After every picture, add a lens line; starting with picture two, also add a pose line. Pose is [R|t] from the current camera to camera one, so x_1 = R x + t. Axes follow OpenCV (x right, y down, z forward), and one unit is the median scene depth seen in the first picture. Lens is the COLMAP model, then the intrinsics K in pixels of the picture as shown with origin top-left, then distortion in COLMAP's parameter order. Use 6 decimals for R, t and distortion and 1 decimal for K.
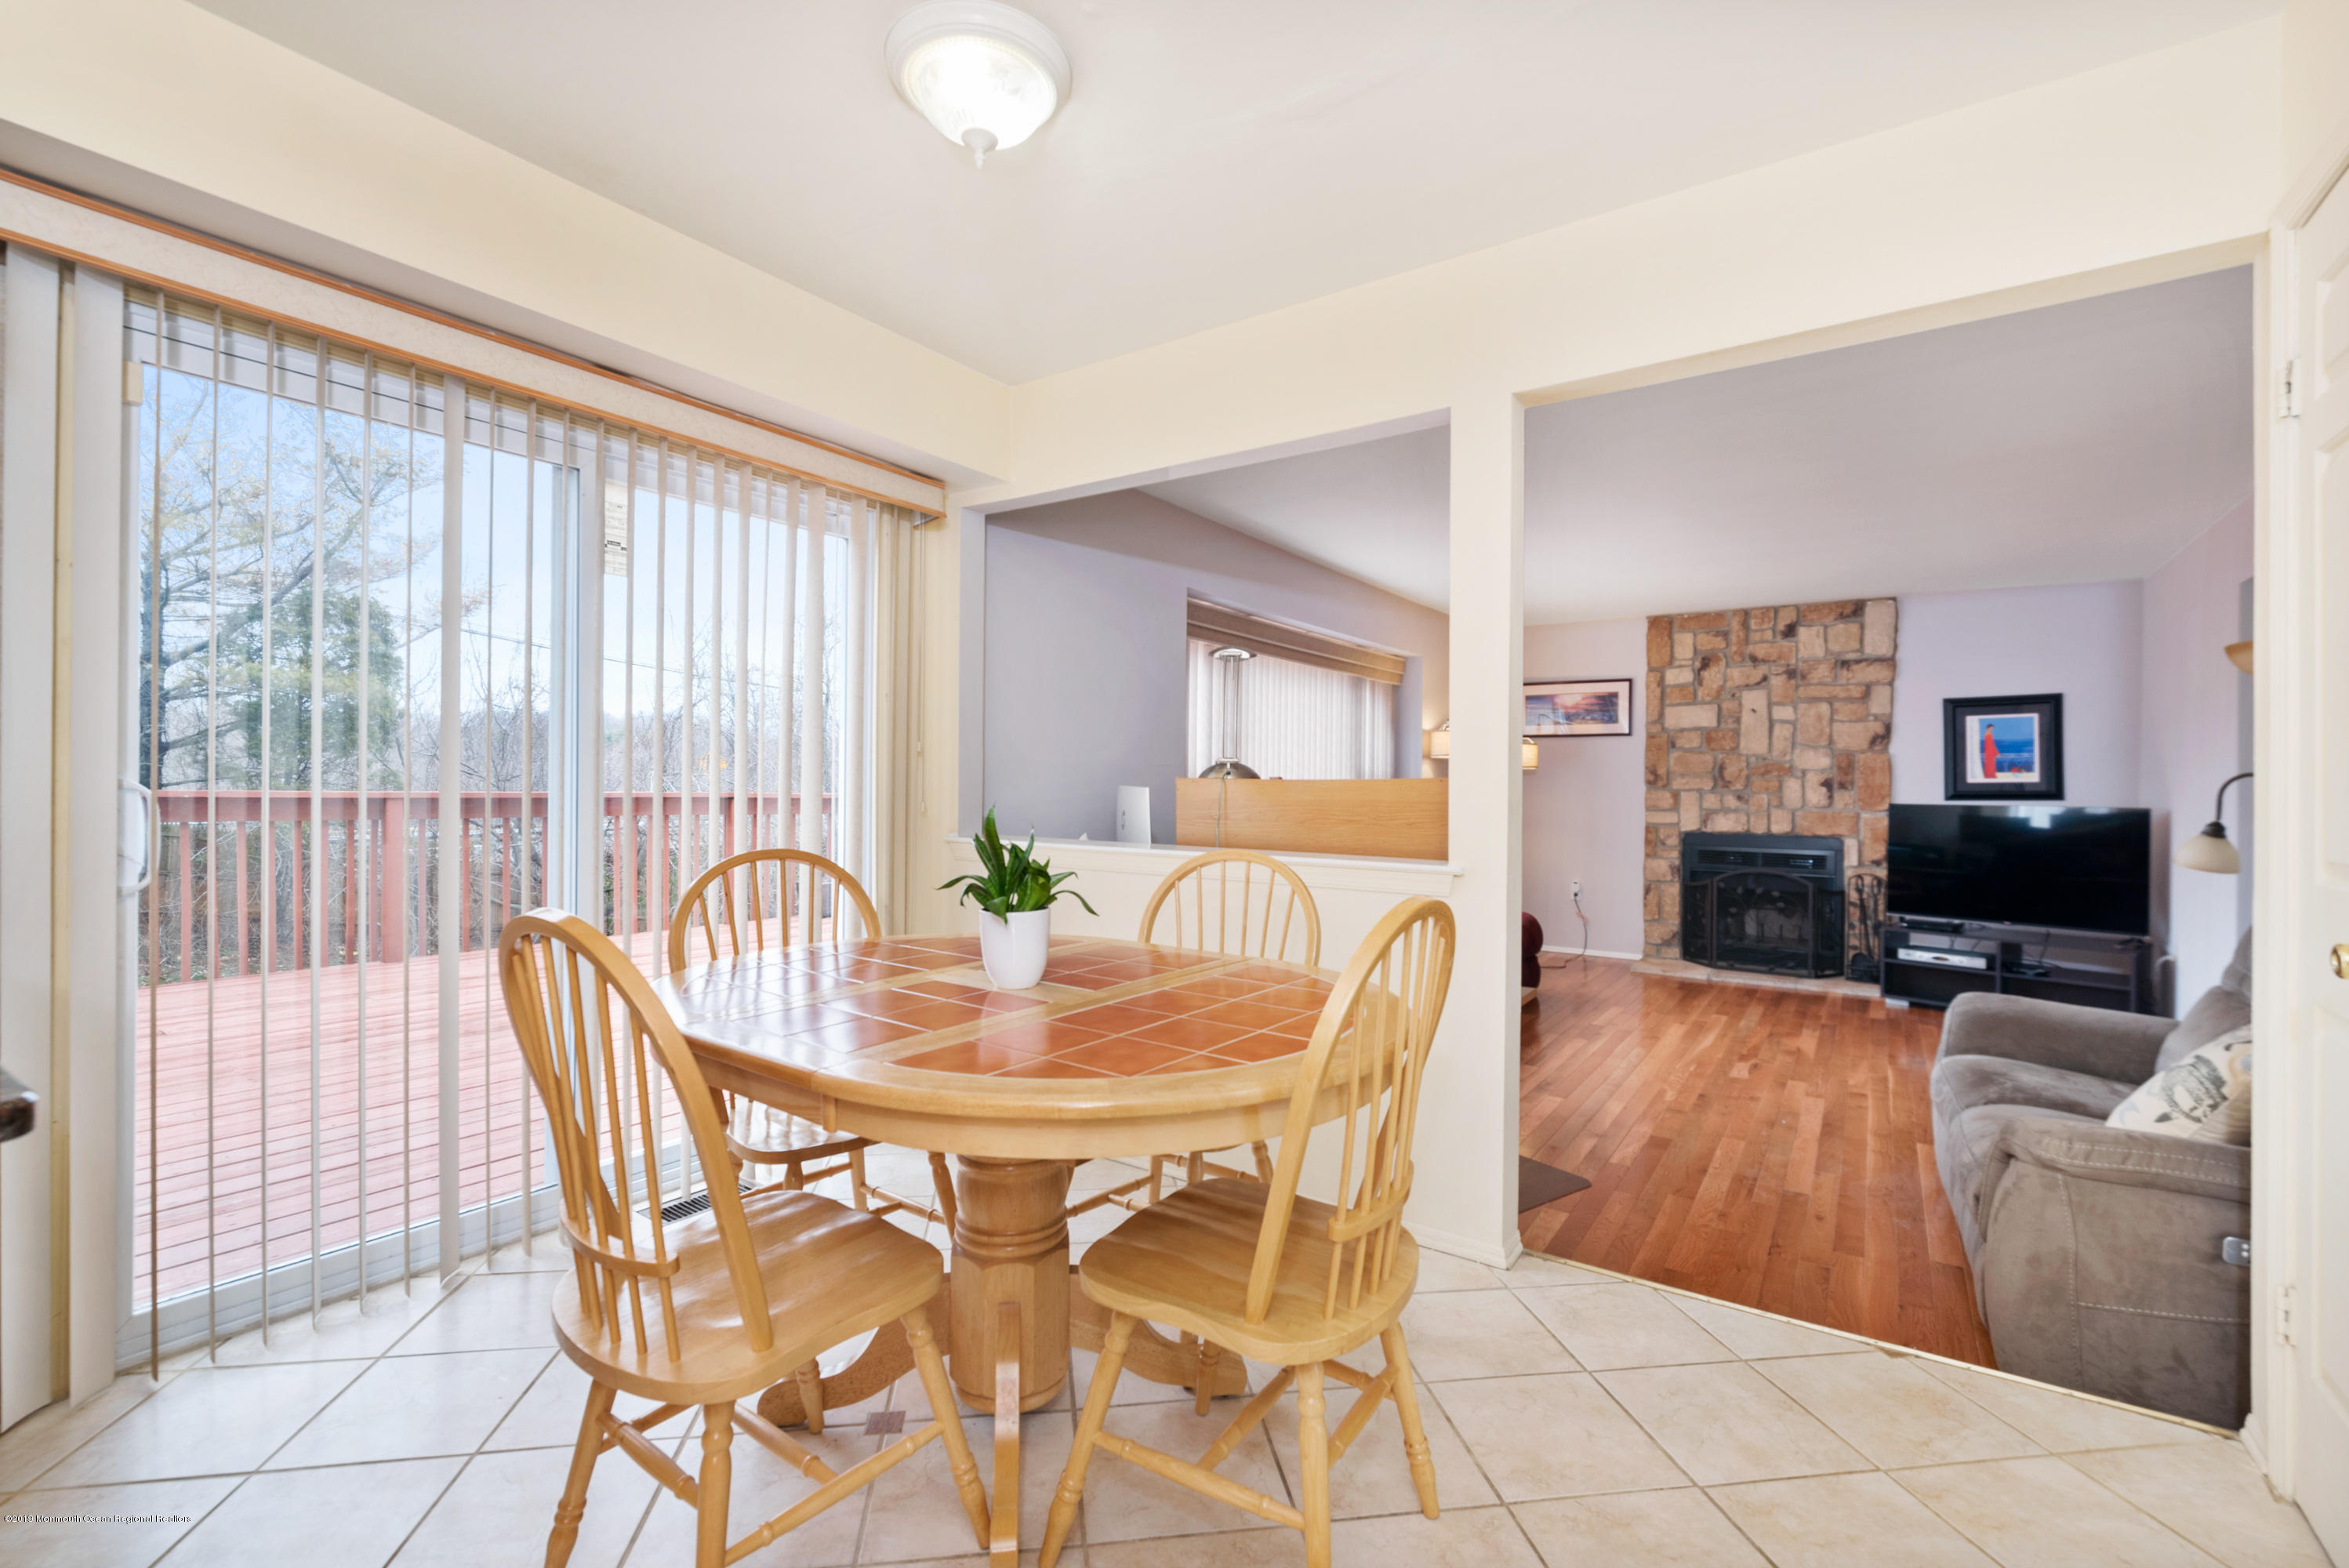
lens RADIAL K [[1017.8, 0, 1174.5], [0, 1017.8, 784.0], [0, 0, 1]] dist [0.003734, -0.000309]
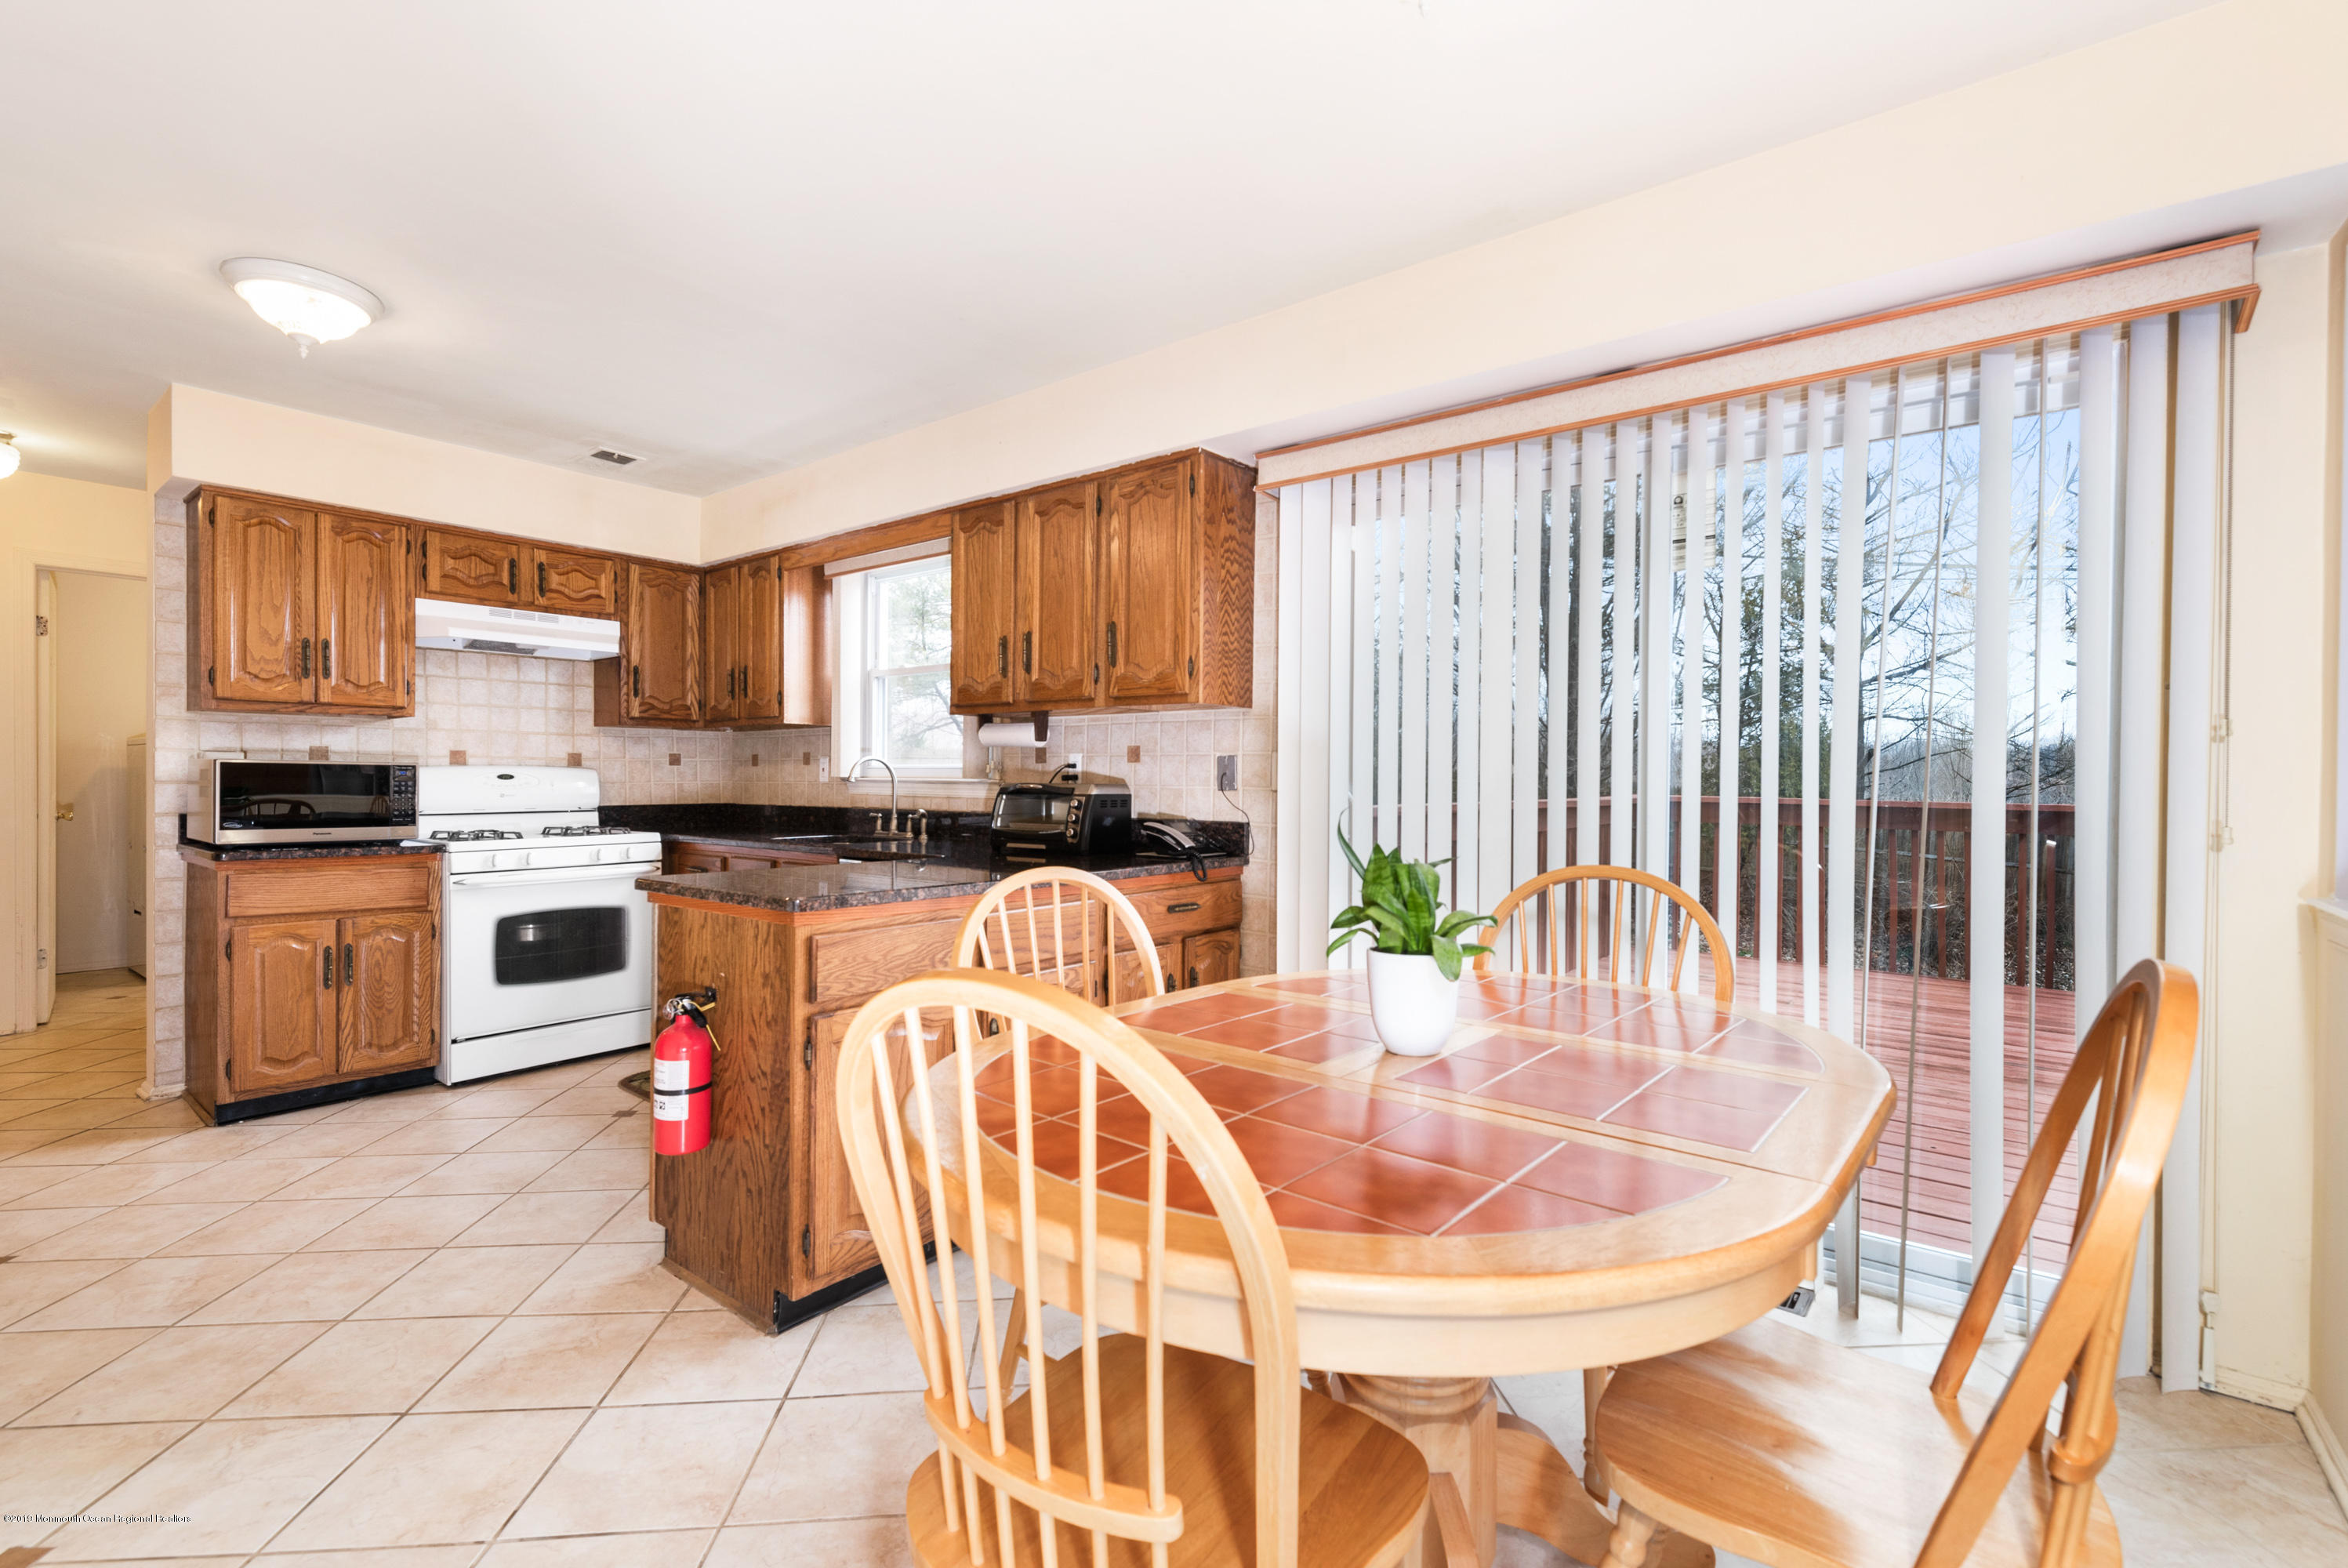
lens RADIAL K [[1021.0, 0, 1174.0], [0, 1021.0, 784.0], [0, 0, 1]] dist [0.001121, -0.000312]
pose [[-0.057514, -0.005366, -0.998330, 0.161348], [-0.005571, 0.999972, -0.005054, 0.000233], [0.998329, 0.005271, -0.057542, 0.222447]]
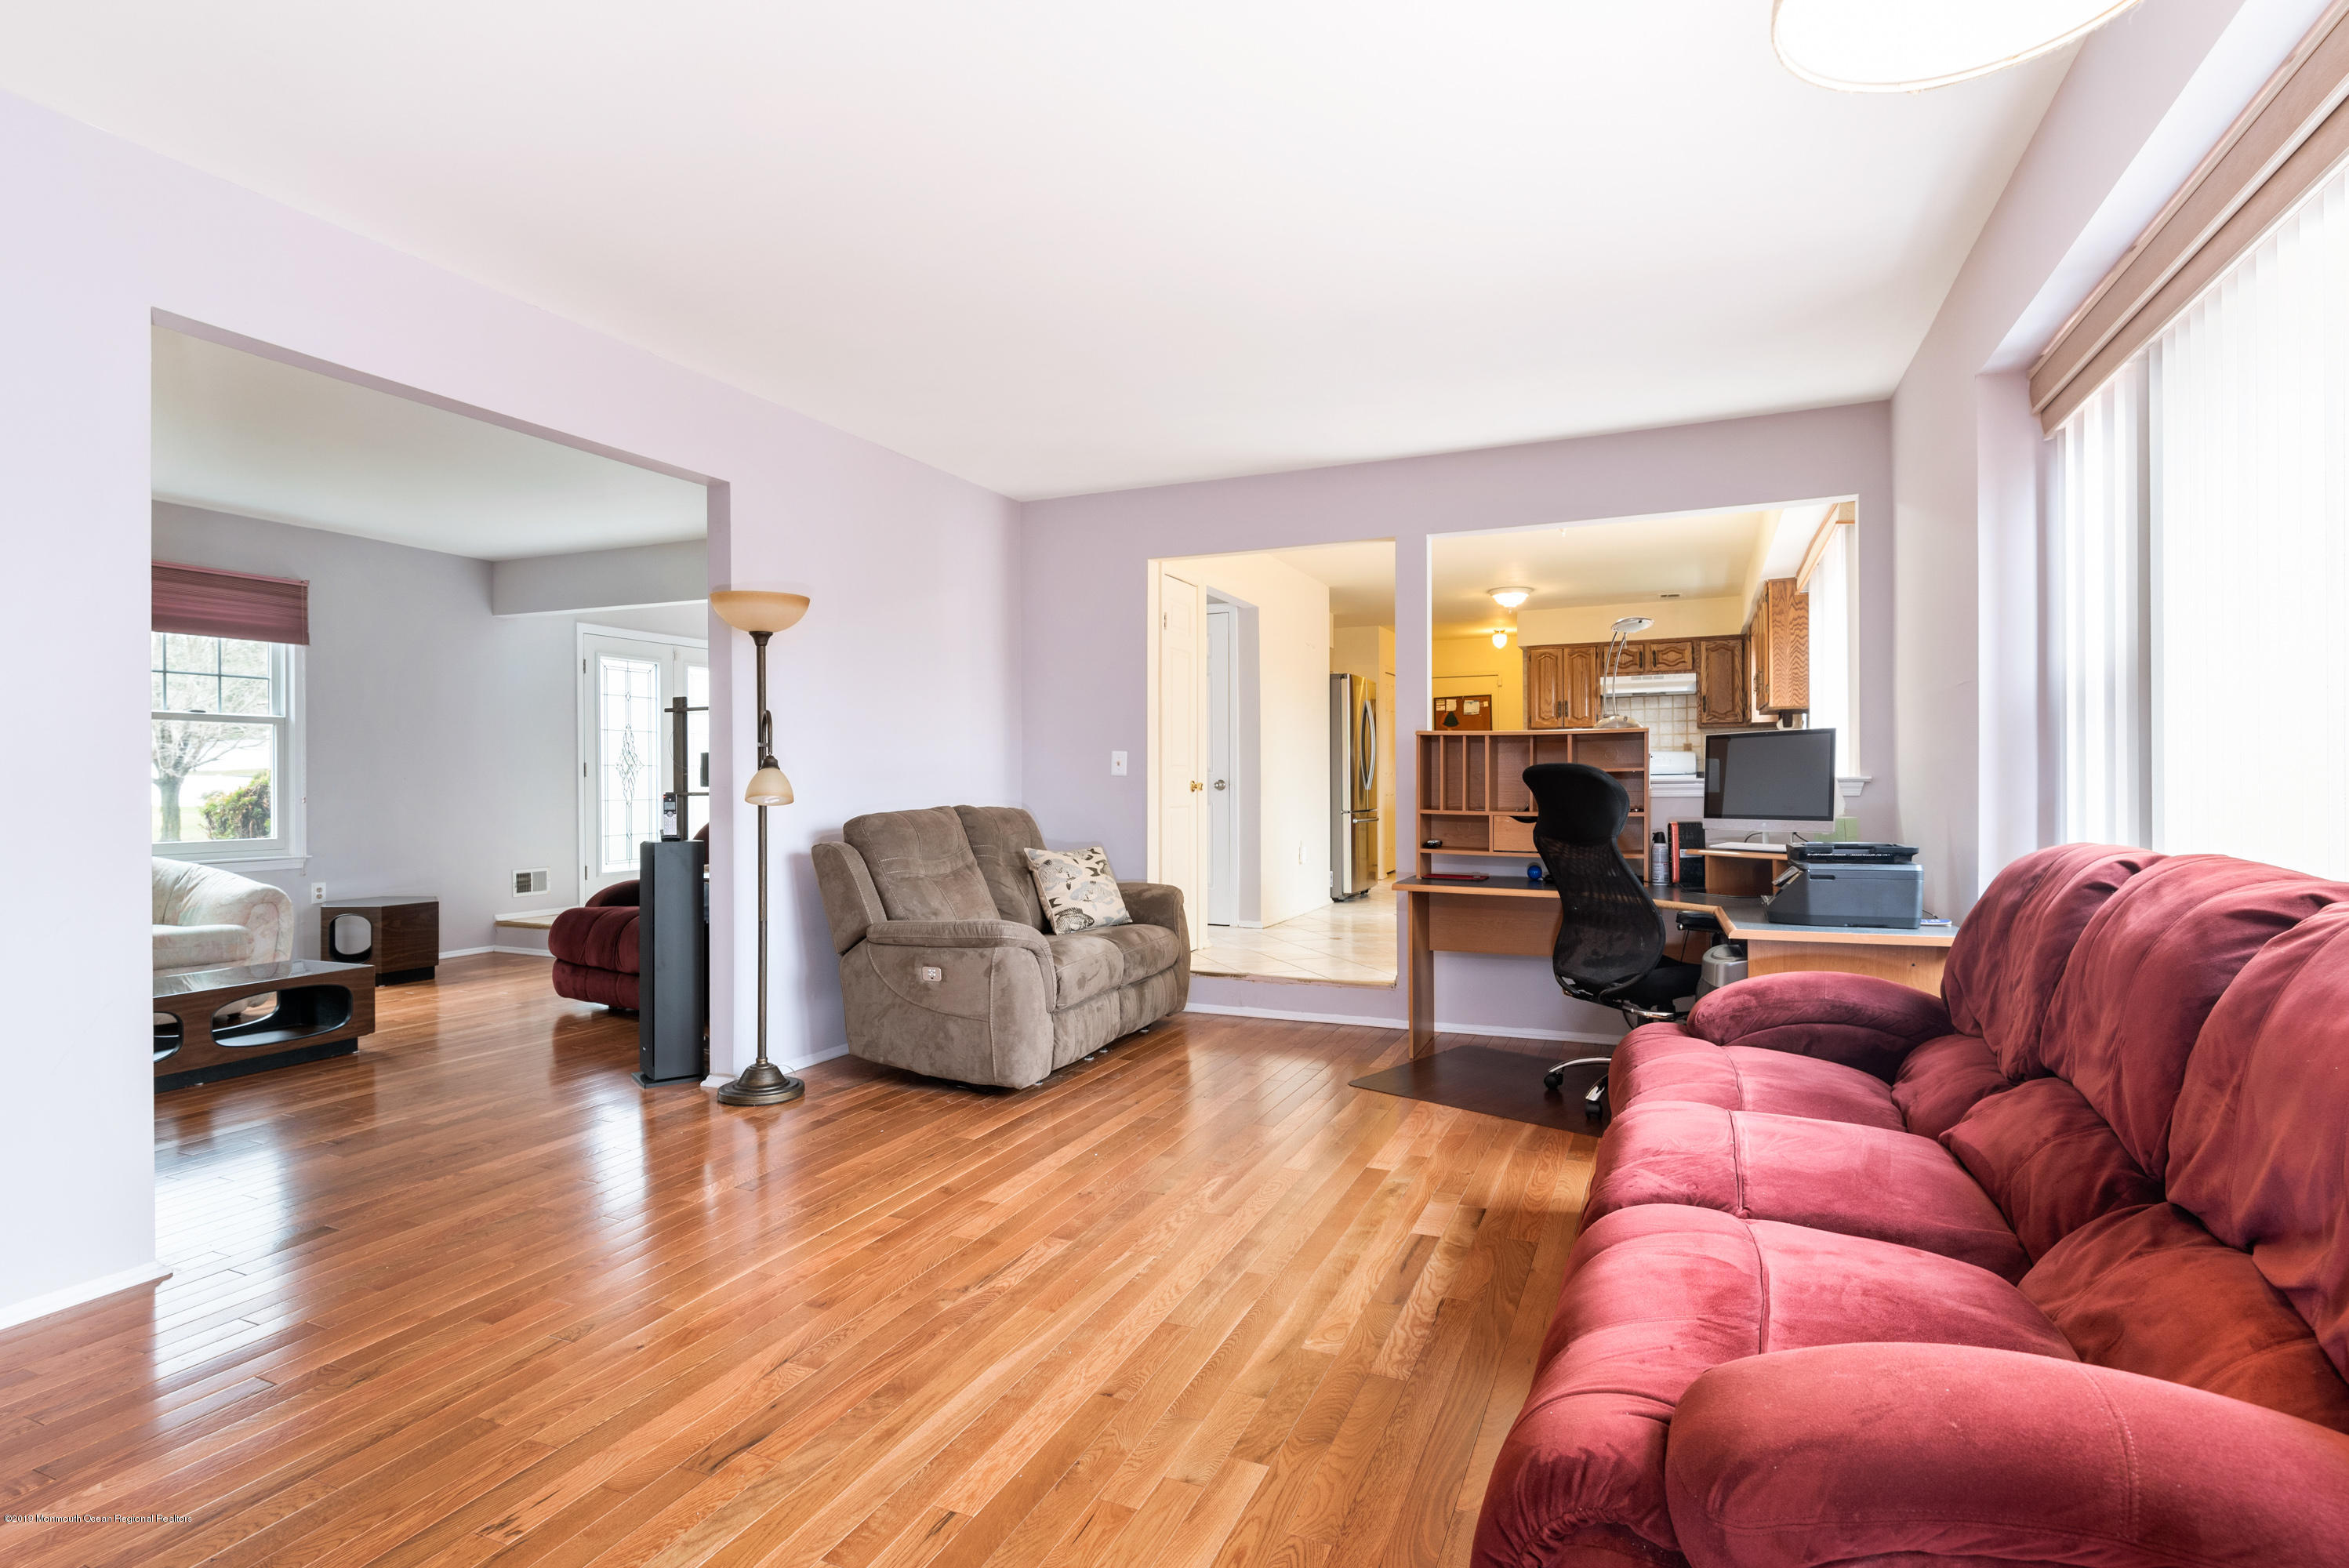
lens RADIAL K [[1166.5, 0, 1174.5], [0, 1166.5, 784.0], [0, 0, 1]] dist [0.005021, 0.000295]
pose [[-0.982133, -0.002134, -0.188176, 0.403468], [-0.001831, 0.999997, -0.001781, 0.031610], [0.188179, -0.001404, -0.982134, 1.070661]]
